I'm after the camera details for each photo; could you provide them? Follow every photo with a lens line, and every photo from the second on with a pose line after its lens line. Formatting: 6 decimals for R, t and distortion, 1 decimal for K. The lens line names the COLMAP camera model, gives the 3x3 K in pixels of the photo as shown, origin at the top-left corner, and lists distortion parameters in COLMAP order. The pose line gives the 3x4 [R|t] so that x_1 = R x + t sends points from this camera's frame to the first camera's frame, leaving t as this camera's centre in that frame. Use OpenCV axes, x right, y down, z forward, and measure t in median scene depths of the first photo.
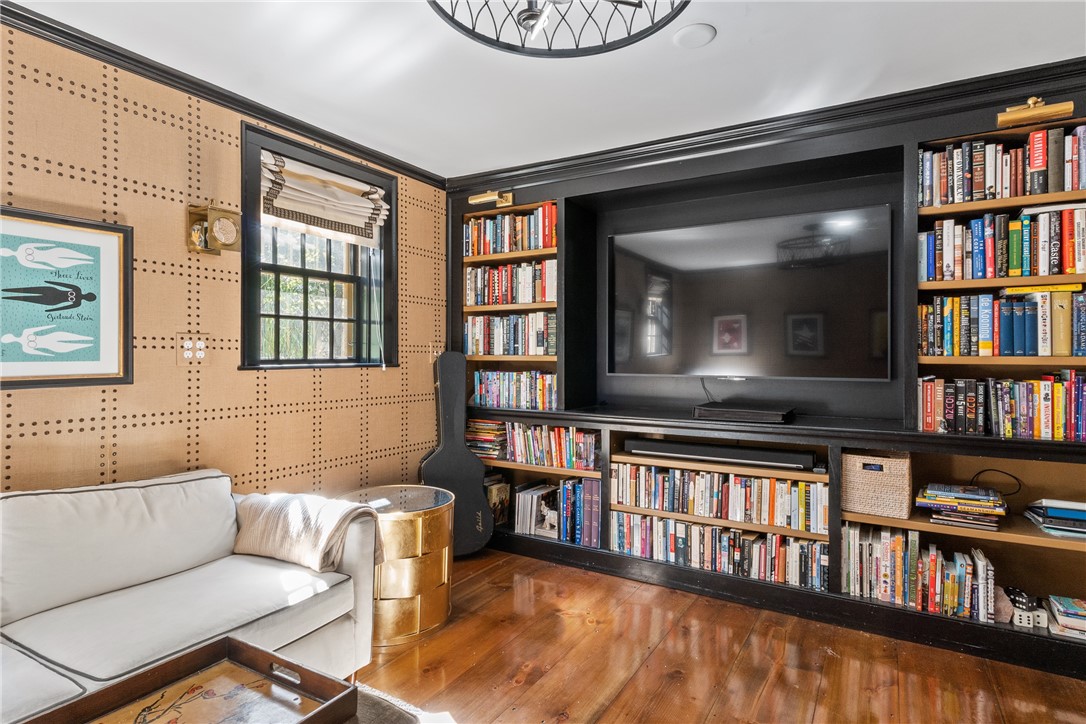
lens RADIAL K [[584.9, 0, 543.6], [0, 584.9, 356.6], [0, 0, 1]] dist [0.015849, -0.000234]
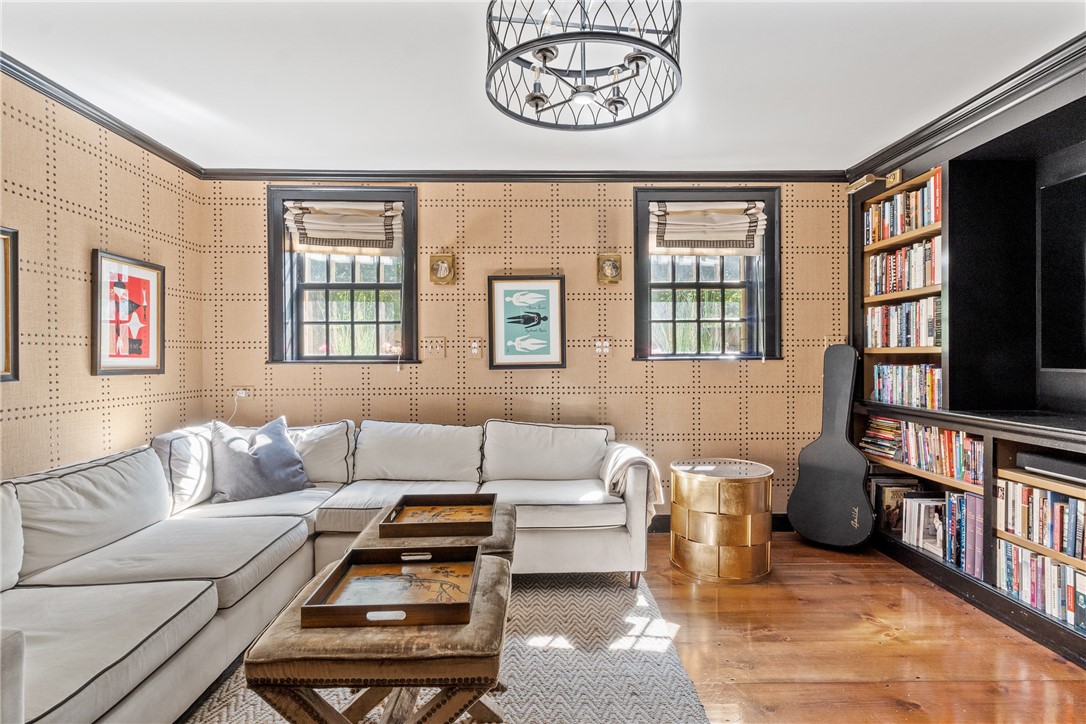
lens RADIAL K [[570.8, 0, 543.0], [0, 570.8, 362.0], [0, 0, 1]] dist [0.018593, 0.000389]
pose [[0.533863, 0.002799, -0.845566, 0.428349], [0.007719, 0.999937, 0.008183, 0.009878], [0.845536, -0.010895, 0.533808, 0.049772]]
